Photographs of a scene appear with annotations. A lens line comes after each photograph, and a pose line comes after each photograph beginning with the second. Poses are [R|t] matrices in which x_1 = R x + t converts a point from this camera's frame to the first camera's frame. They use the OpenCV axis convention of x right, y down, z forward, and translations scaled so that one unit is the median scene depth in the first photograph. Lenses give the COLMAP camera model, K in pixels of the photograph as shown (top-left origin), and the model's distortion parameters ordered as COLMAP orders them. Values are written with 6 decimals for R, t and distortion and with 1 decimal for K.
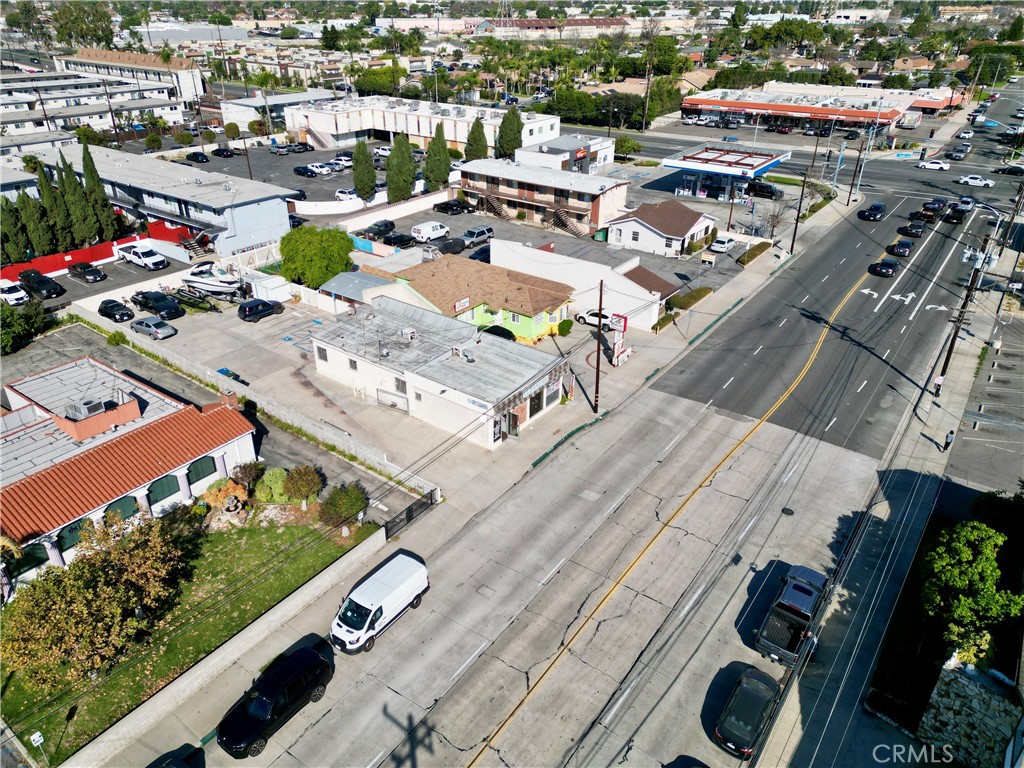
lens RADIAL K [[713.6, 0, 511.5], [0, 713.6, 379.5], [0, 0, 1]] dist [0.090065, -0.089245]
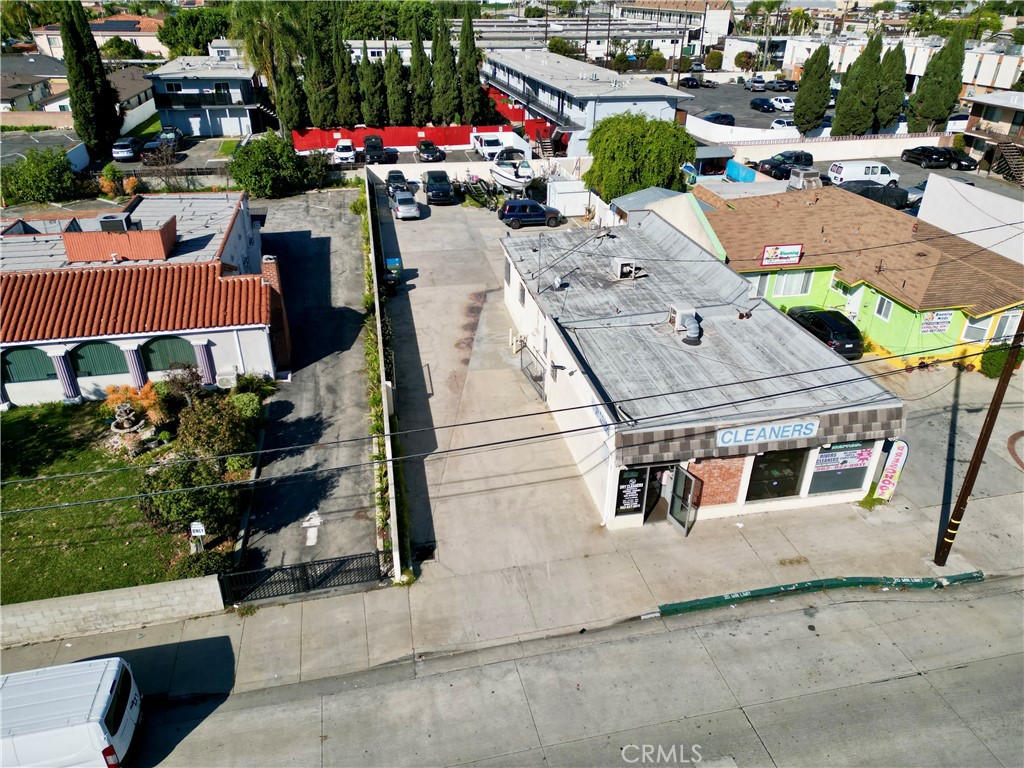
lens RADIAL K [[714.2, 0, 512.0], [0, 714.2, 382.3], [0, 0, 1]] dist [0.088303, -0.090938]
pose [[0.747216, 0.319372, -0.582812, 0.090651], [-0.316783, 0.942086, 0.110105, -0.009580], [0.584224, 0.102353, 0.805113, 0.344199]]
